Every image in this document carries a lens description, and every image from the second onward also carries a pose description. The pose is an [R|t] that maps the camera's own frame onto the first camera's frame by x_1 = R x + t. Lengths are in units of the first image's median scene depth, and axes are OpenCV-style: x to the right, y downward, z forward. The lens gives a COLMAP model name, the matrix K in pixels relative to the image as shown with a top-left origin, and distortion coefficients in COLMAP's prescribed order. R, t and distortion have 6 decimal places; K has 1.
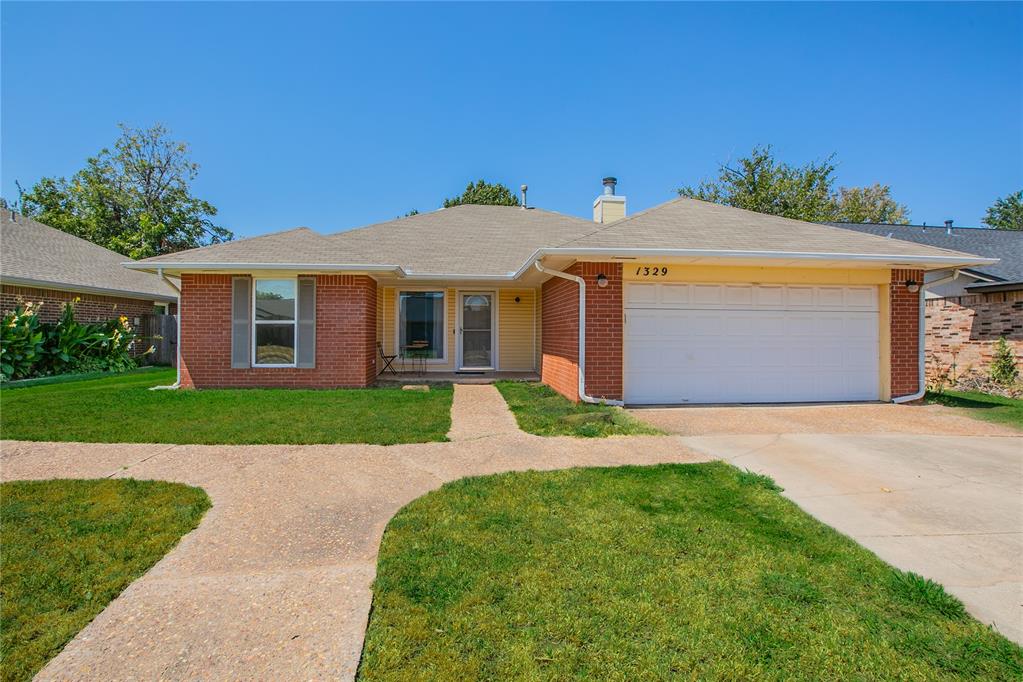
lens RADIAL K [[507.6, 0, 511.5], [0, 507.6, 341.0], [0, 0, 1]] dist [-0.031011, 0.000325]
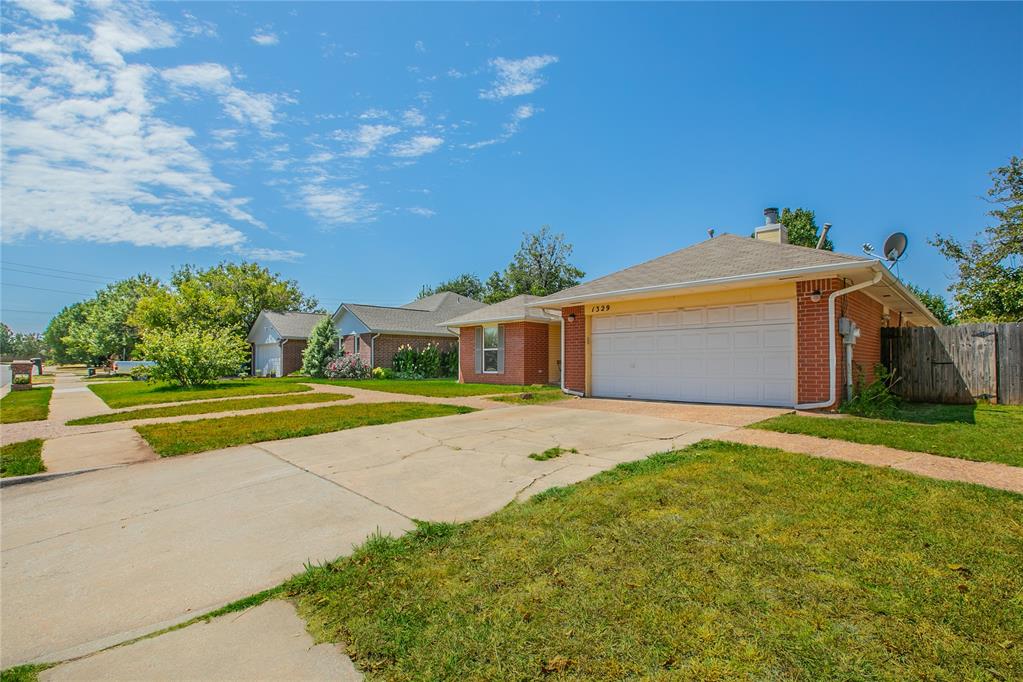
lens RADIAL K [[488.8, 0, 514.0], [0, 488.8, 367.8], [0, 0, 1]] dist [-0.000761, -0.000037]
pose [[0.631015, 0.000313, -0.775771, 1.035000], [-0.002682, 0.999995, -0.001778, 0.035519], [0.775766, 0.003203, 0.631013, -0.102147]]
